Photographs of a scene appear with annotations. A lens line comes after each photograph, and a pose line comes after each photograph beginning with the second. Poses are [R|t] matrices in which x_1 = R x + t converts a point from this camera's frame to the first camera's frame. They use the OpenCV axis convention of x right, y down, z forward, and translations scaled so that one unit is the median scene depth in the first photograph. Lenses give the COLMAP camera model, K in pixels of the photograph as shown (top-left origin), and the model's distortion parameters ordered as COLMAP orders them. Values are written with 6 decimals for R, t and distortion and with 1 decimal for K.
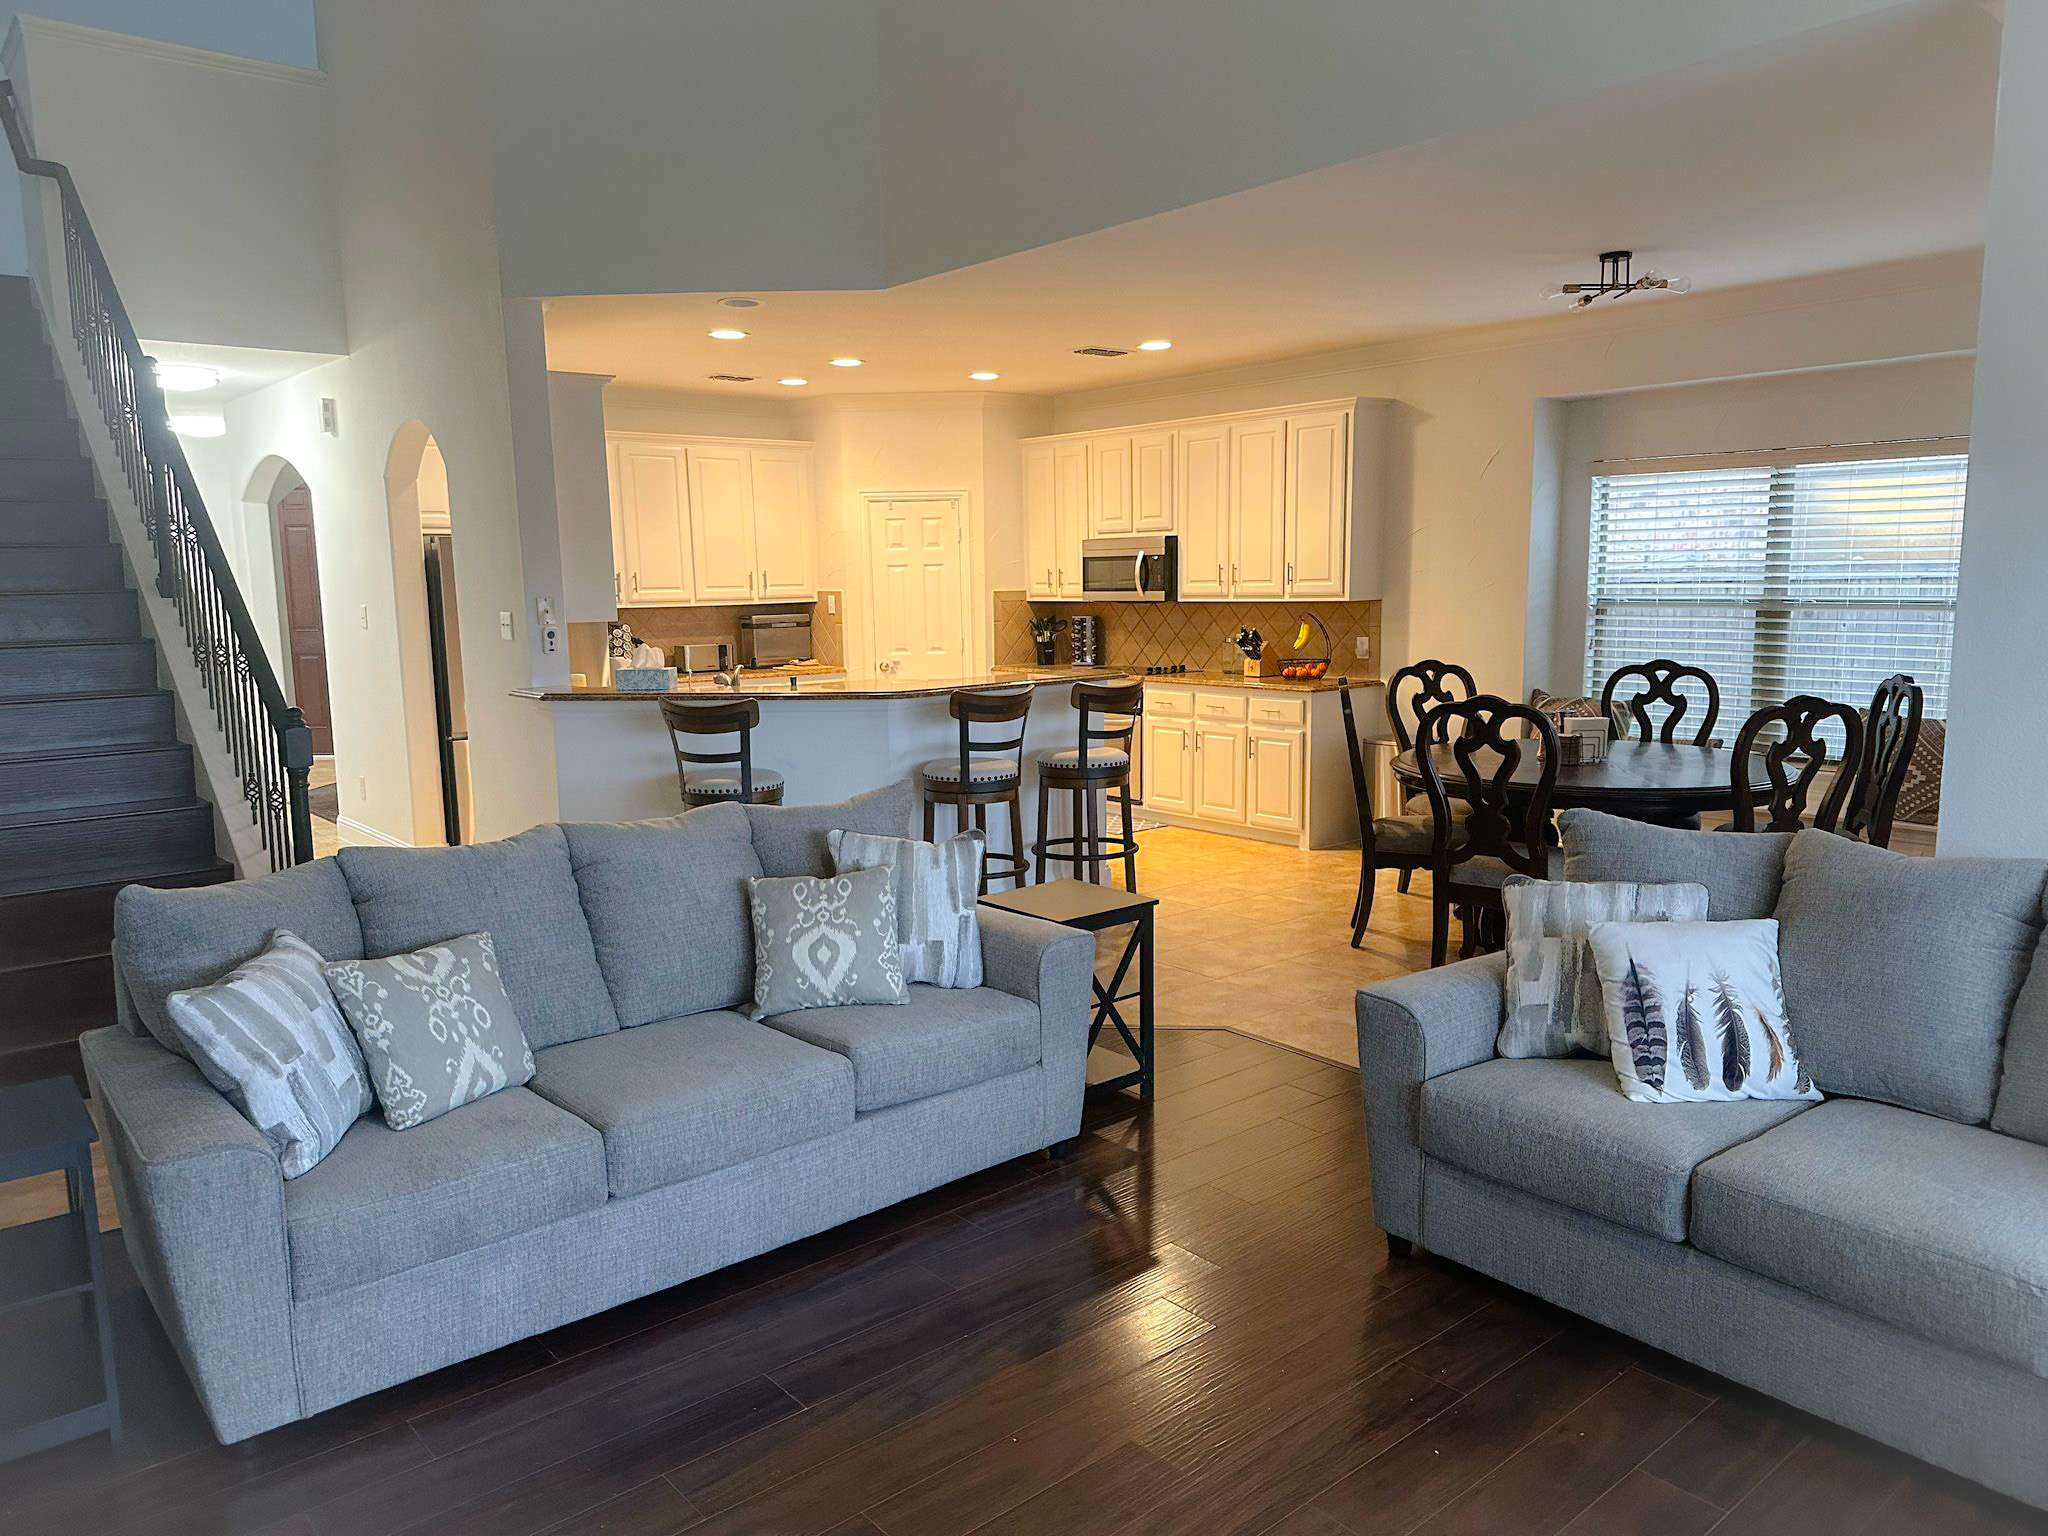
lens RADIAL K [[1435.7, 0, 1024.0], [0, 1435.7, 768.0], [0, 0, 1]] dist [0.082209, -0.001534]
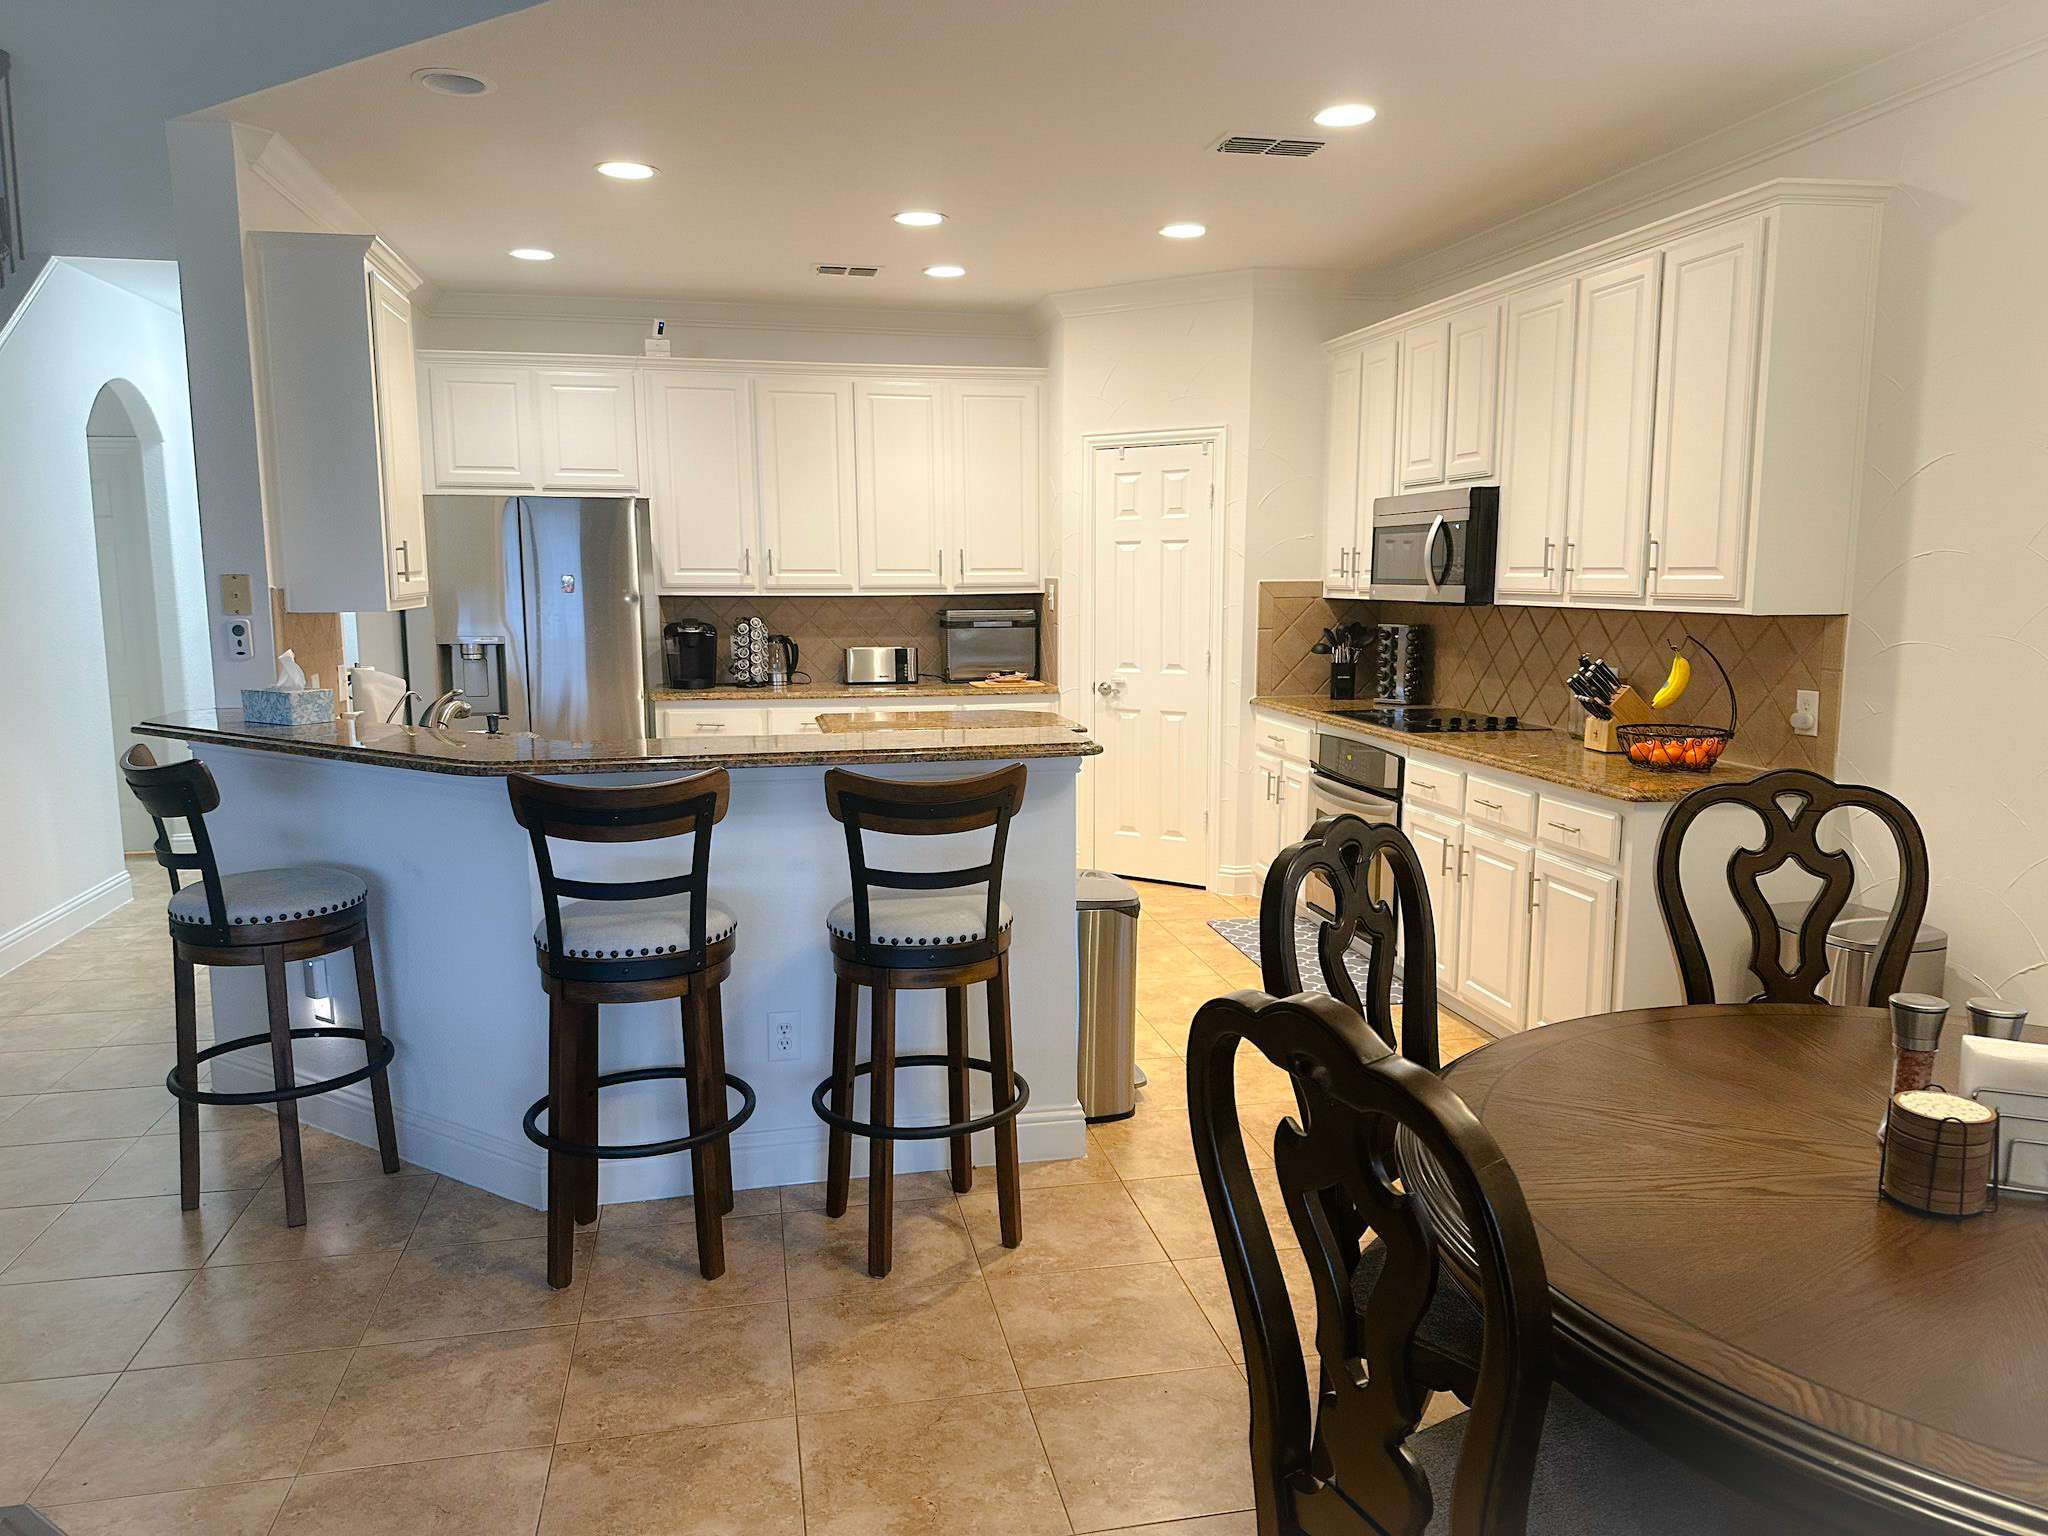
lens RADIAL K [[1435.7, 0, 1024.0], [0, 1435.7, 768.0], [0, 0, 1]] dist [0.082209, -0.001534]
pose [[0.871095, 0.081632, -0.484283, 0.228268], [-0.077705, 0.996577, 0.028216, -0.054583], [0.484929, 0.013053, 0.874456, 0.420965]]
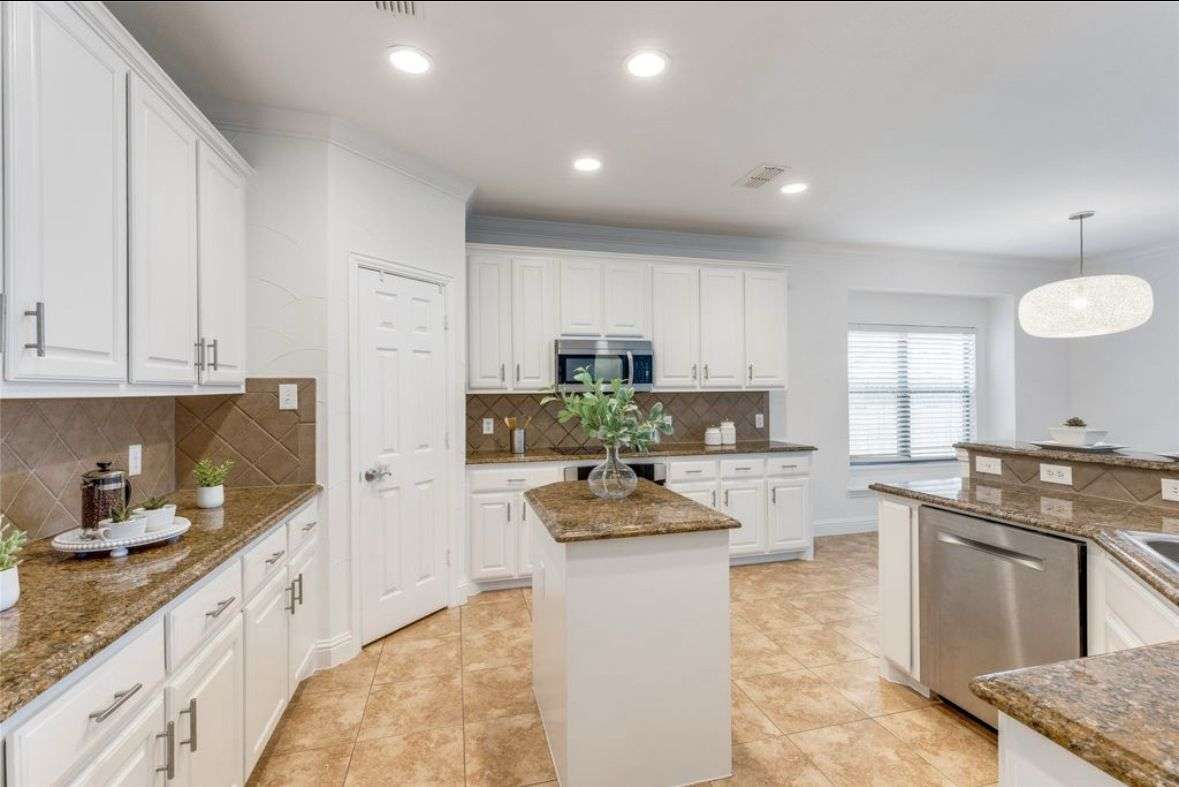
lens RADIAL K [[523.8, 0, 589.5], [0, 523.8, 393.5], [0, 0, 1]] dist [-0.001255, -0.000171]
pose [[0.437254, 0.012323, 0.899254, -0.343495], [0.125673, 0.989258, -0.074664, -0.087623], [-0.890514, 0.145659, 0.431008, 0.854892]]
